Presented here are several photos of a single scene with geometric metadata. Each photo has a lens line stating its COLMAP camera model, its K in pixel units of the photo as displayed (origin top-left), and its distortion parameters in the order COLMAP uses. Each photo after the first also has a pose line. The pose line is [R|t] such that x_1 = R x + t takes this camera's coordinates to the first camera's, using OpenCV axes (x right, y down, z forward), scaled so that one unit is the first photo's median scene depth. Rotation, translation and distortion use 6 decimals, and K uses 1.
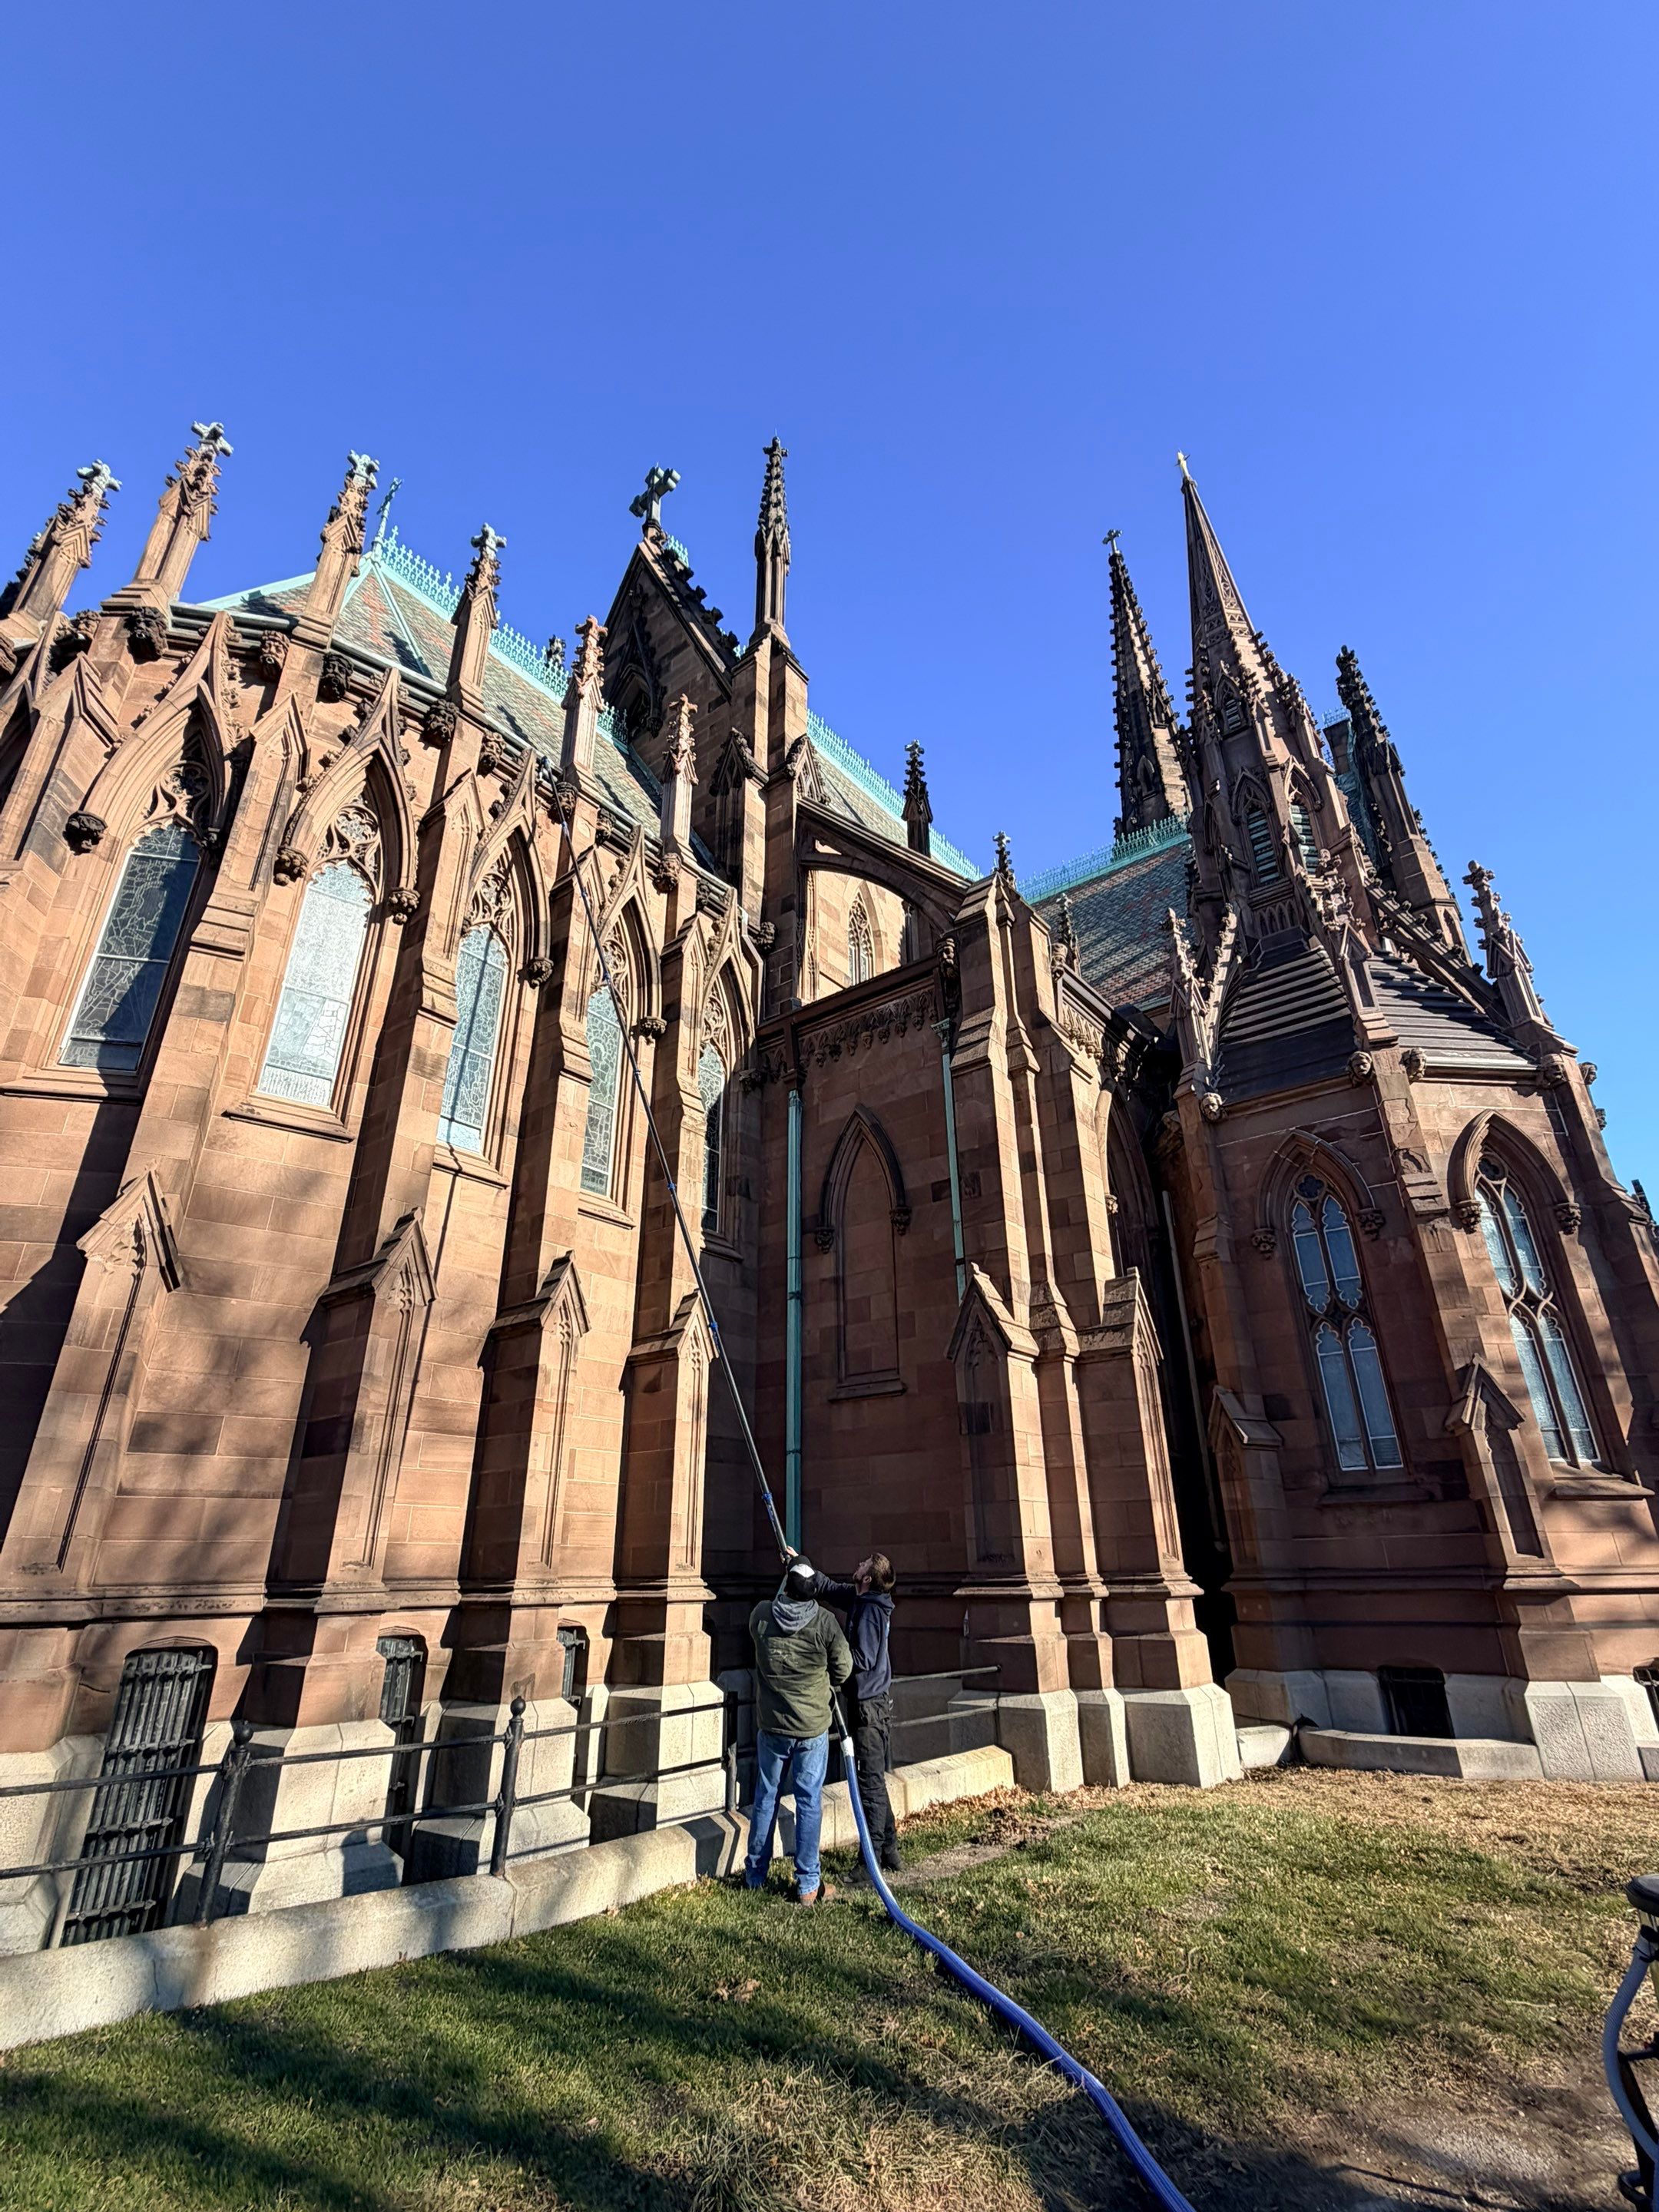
lens RADIAL K [[1042.9, 0, 834.9], [0, 1042.9, 1097.9], [0, 0, 1]] dist [-0.001243, 0.000125]
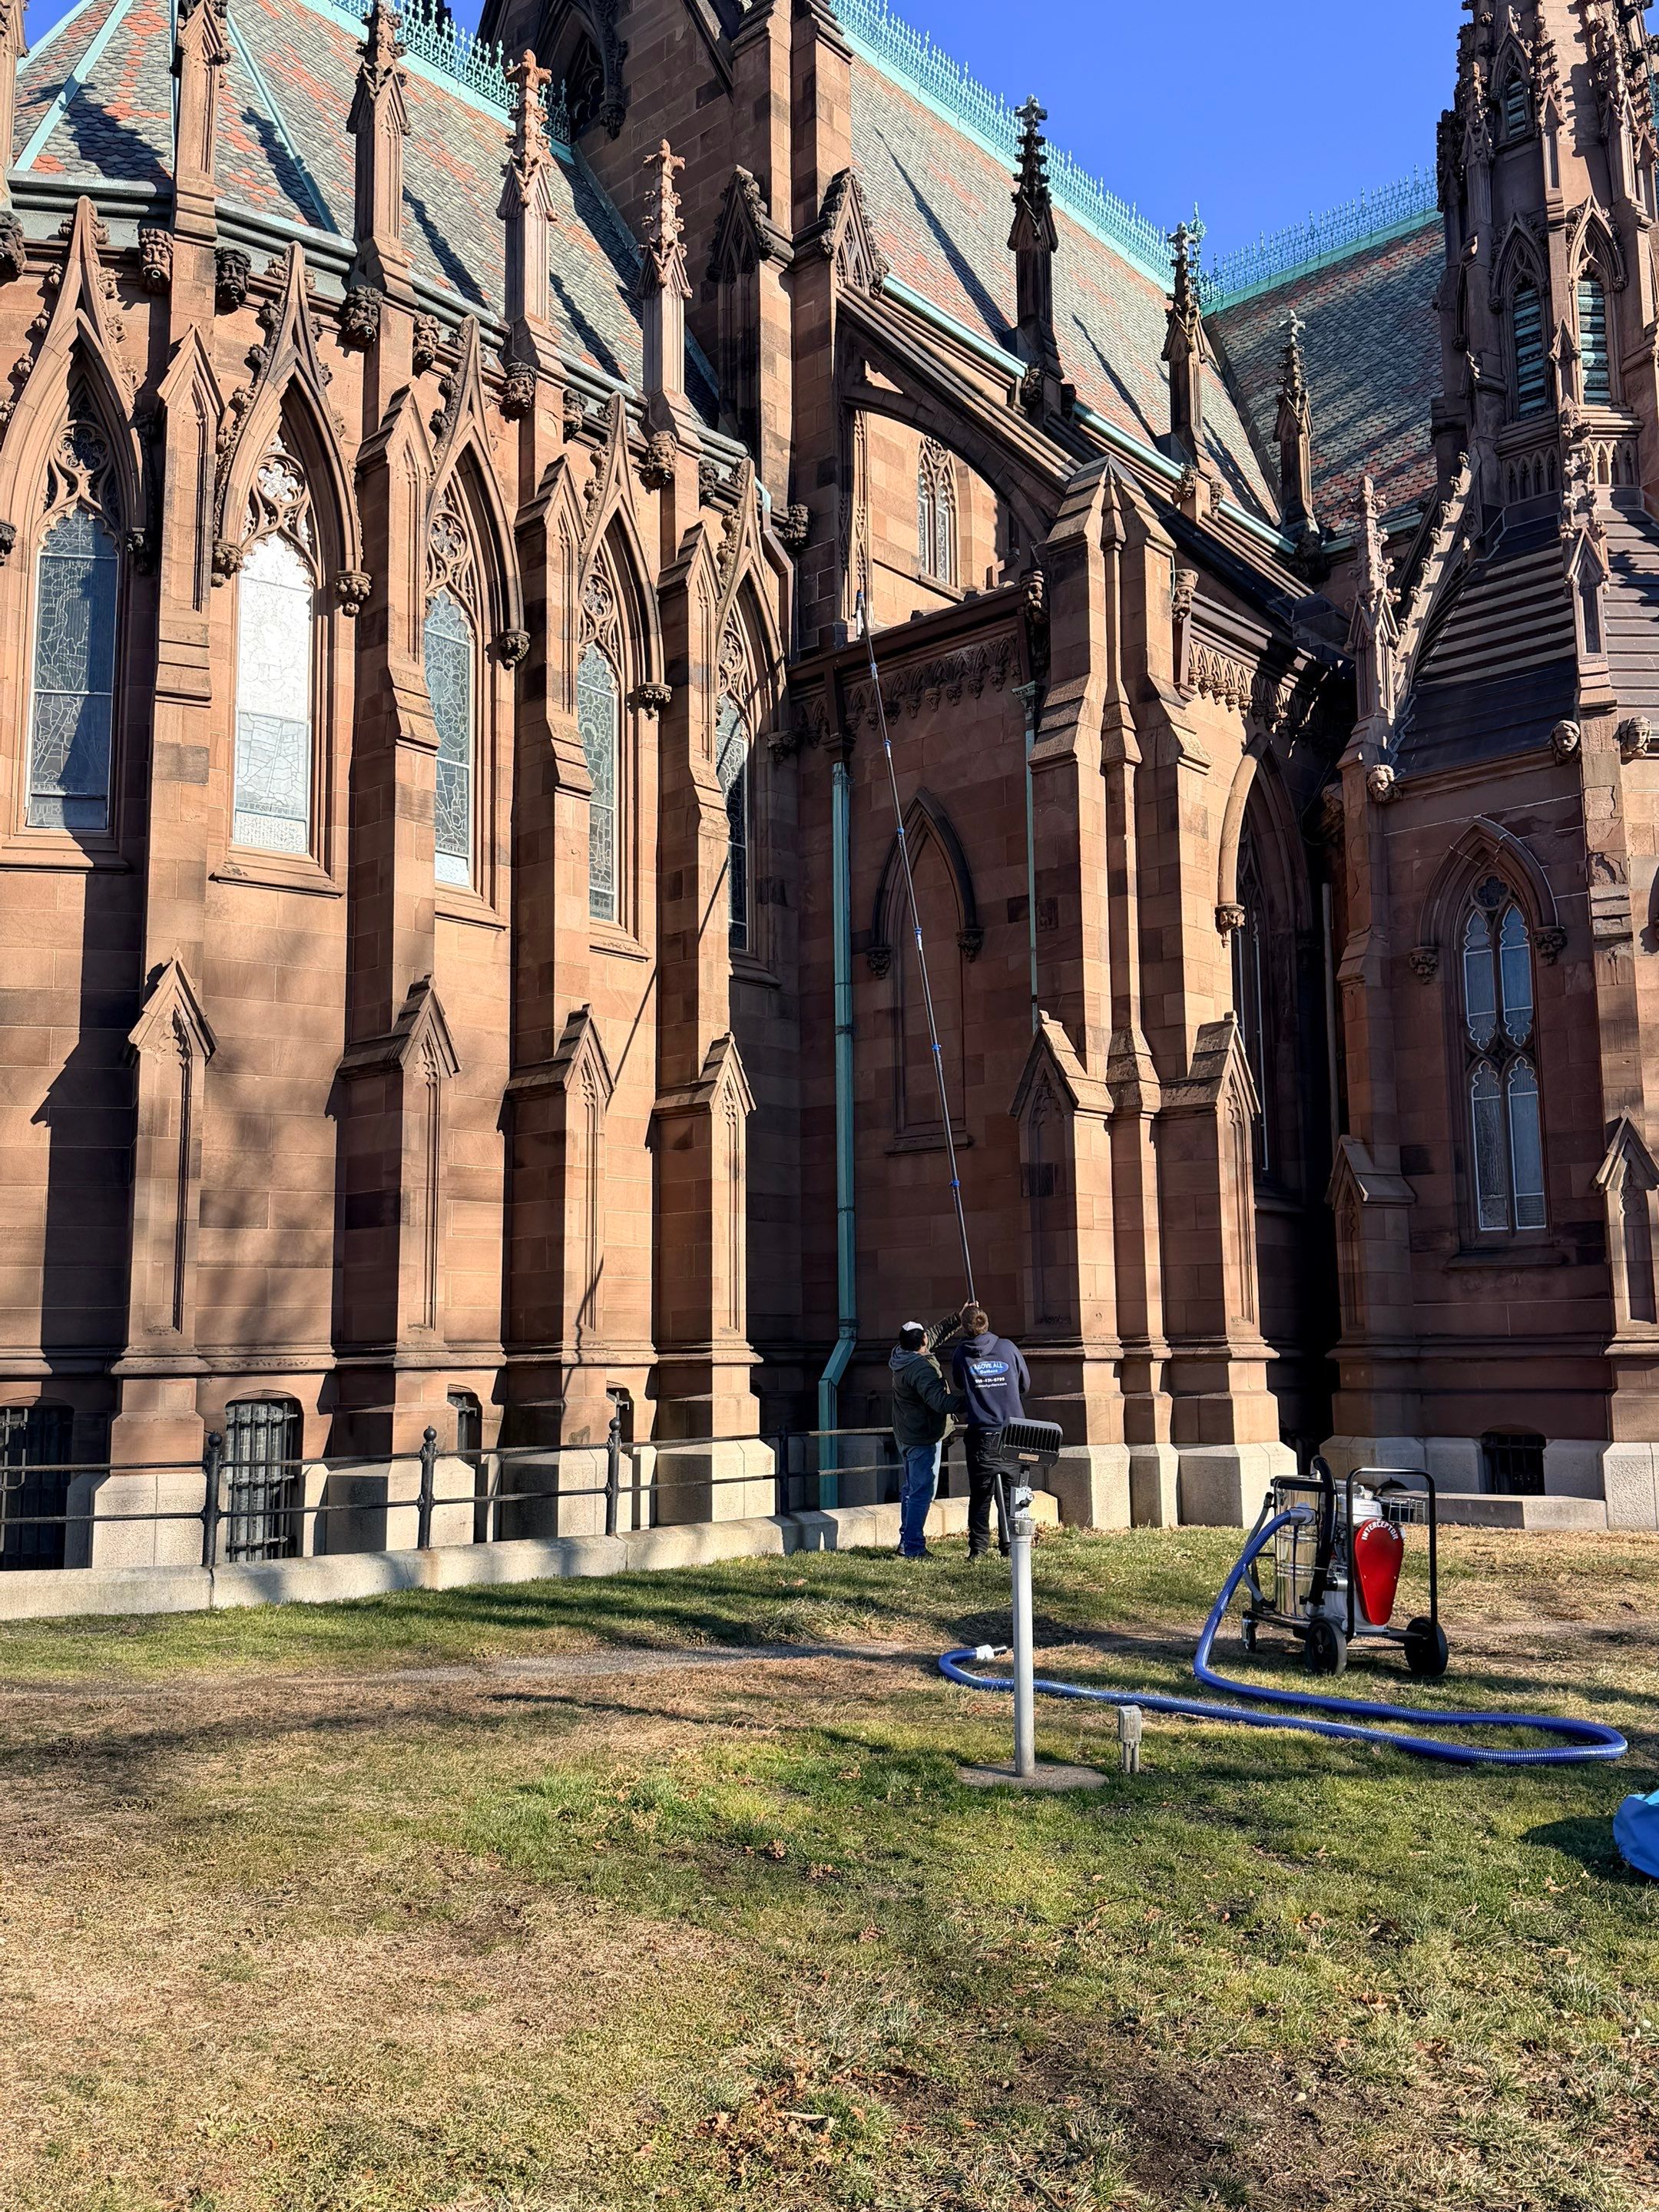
lens RADIAL K [[1892.9, 0, 833.5], [0, 1892.9, 1116.9], [0, 0, 1]] dist [0.118809, -0.198016]
pose [[0.998019, -0.007001, -0.062525, 0.054607], [0.025258, 0.954772, 0.296265, -0.222854], [0.057623, -0.297258, 0.953057, -0.530895]]
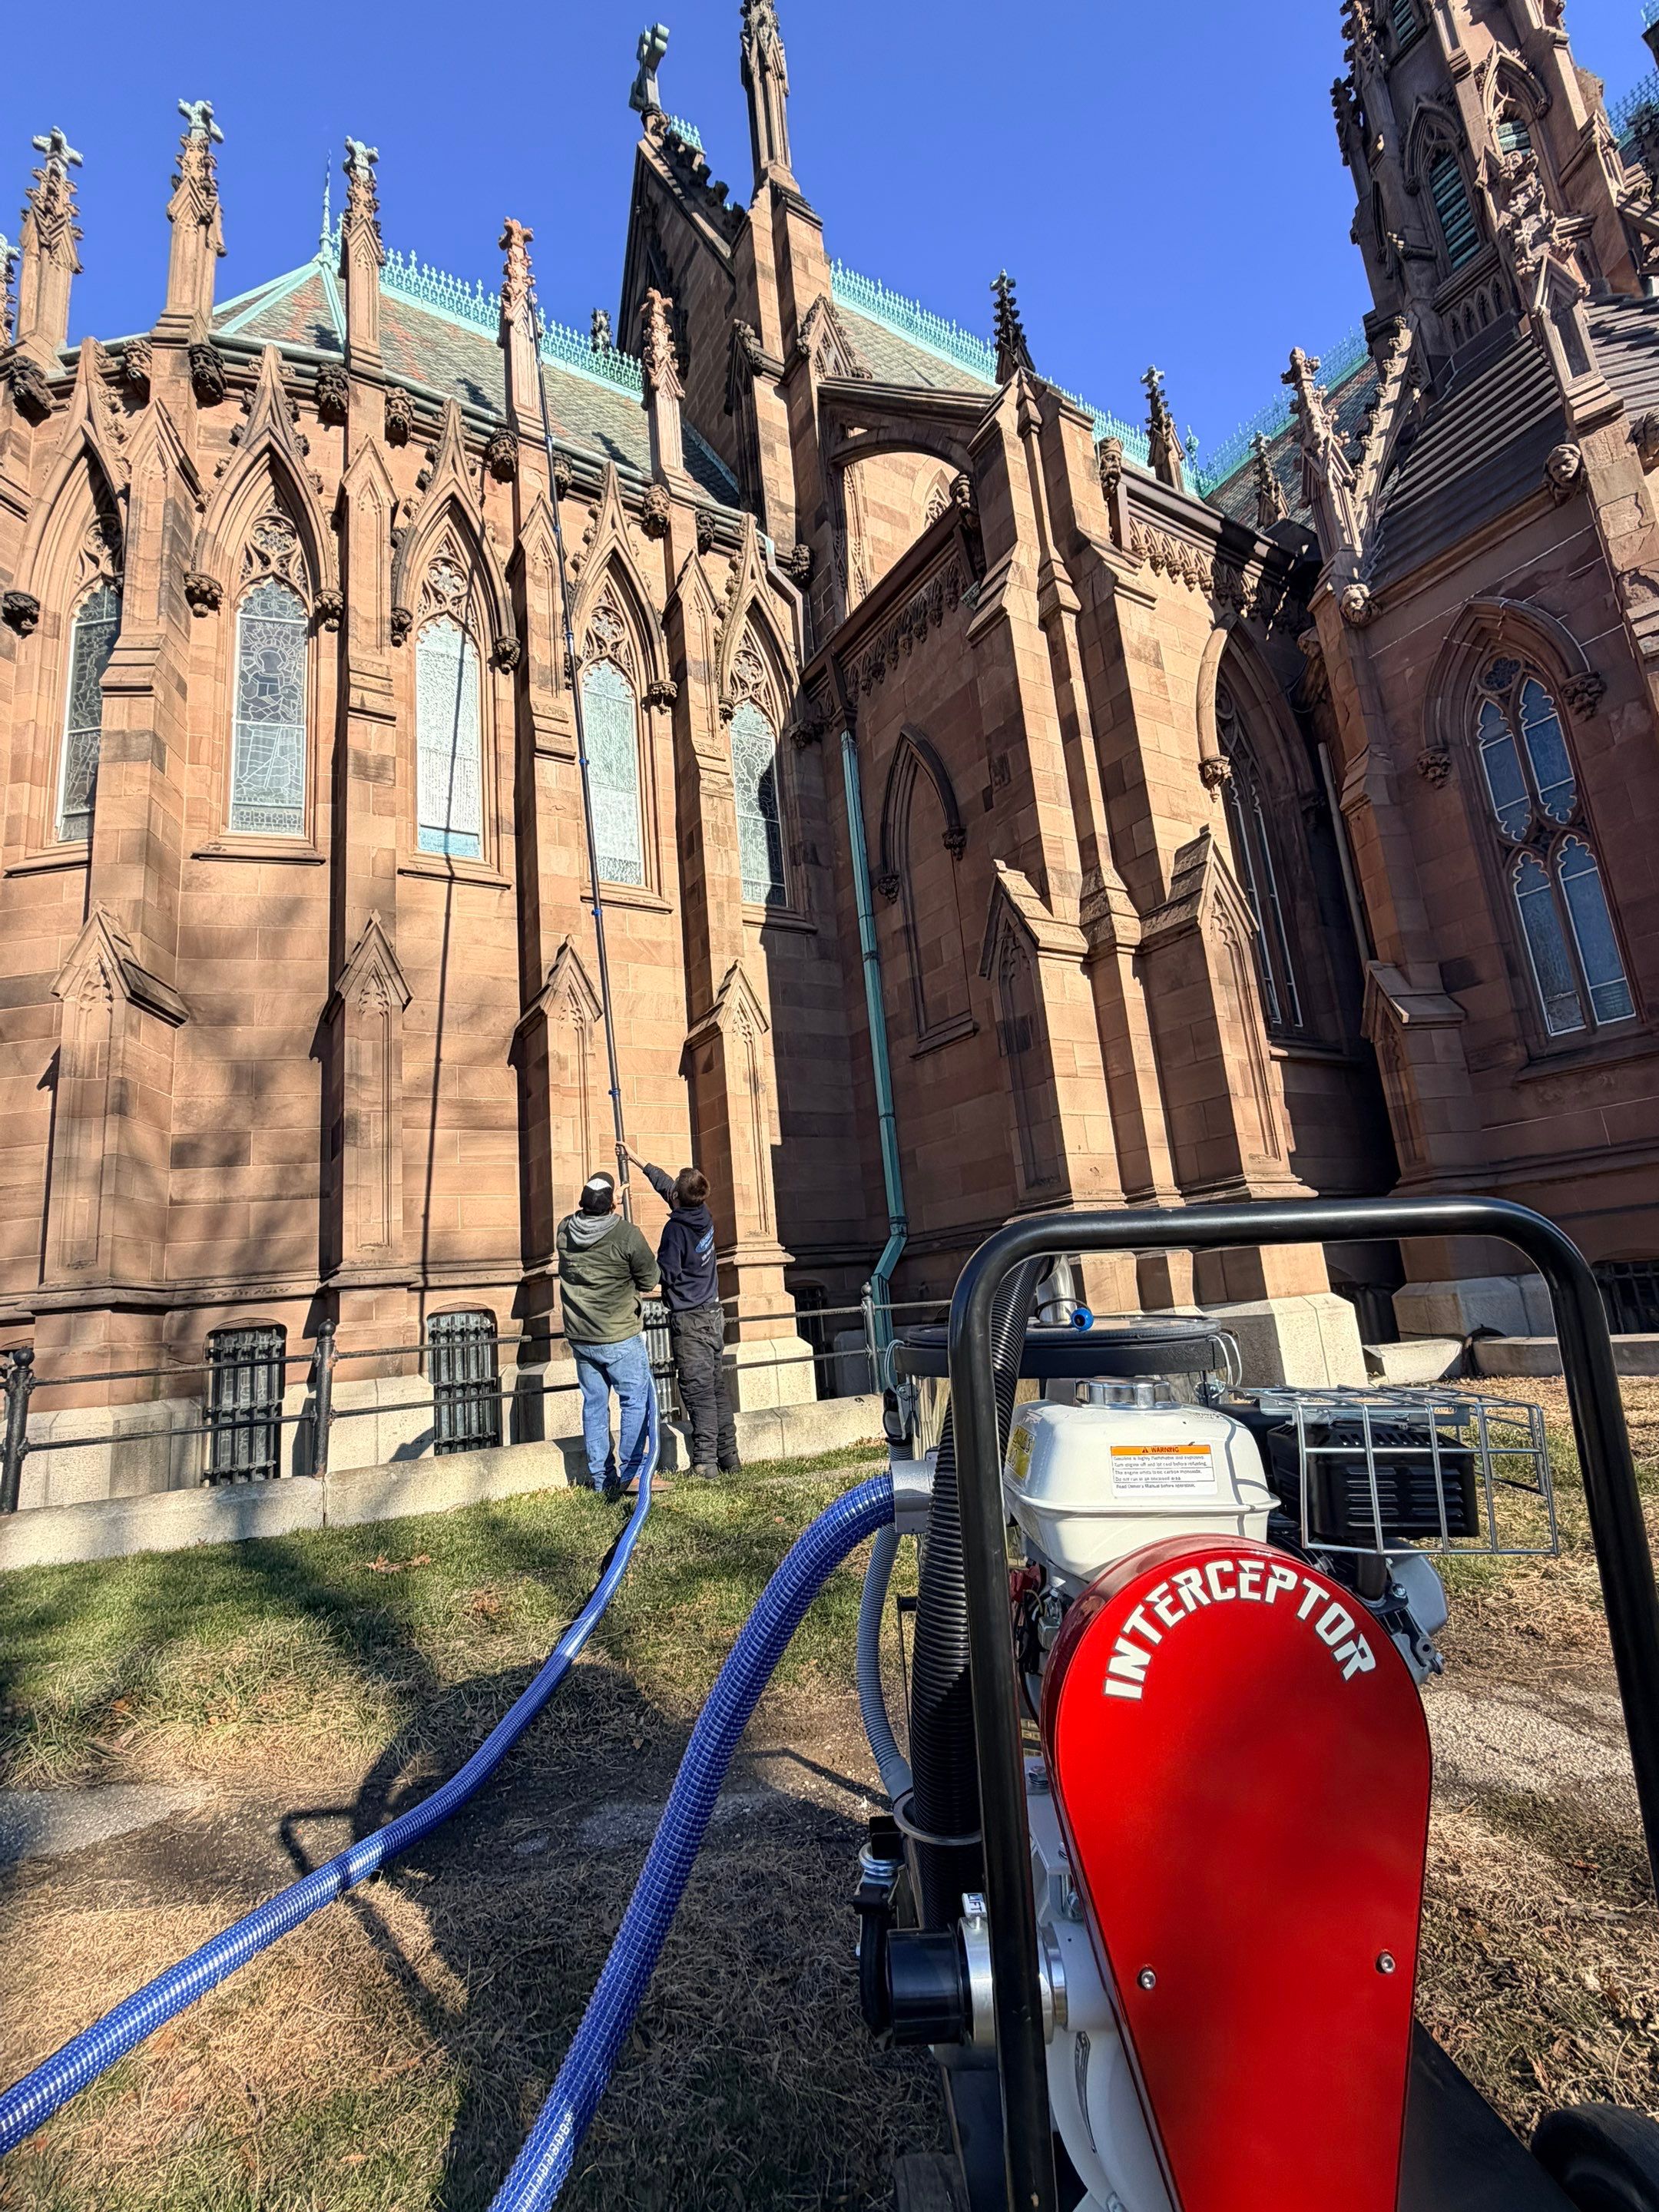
lens RADIAL K [[1042.9, 0, 821.9], [0, 1042.9, 1099.2], [0, 0, 1]] dist [-0.001243, 0.000125]
pose [[0.936660, -0.140945, -0.320627, 0.232949], [0.213424, 0.955544, 0.203434, 0.136751], [0.277700, -0.258978, 0.925102, 0.137559]]
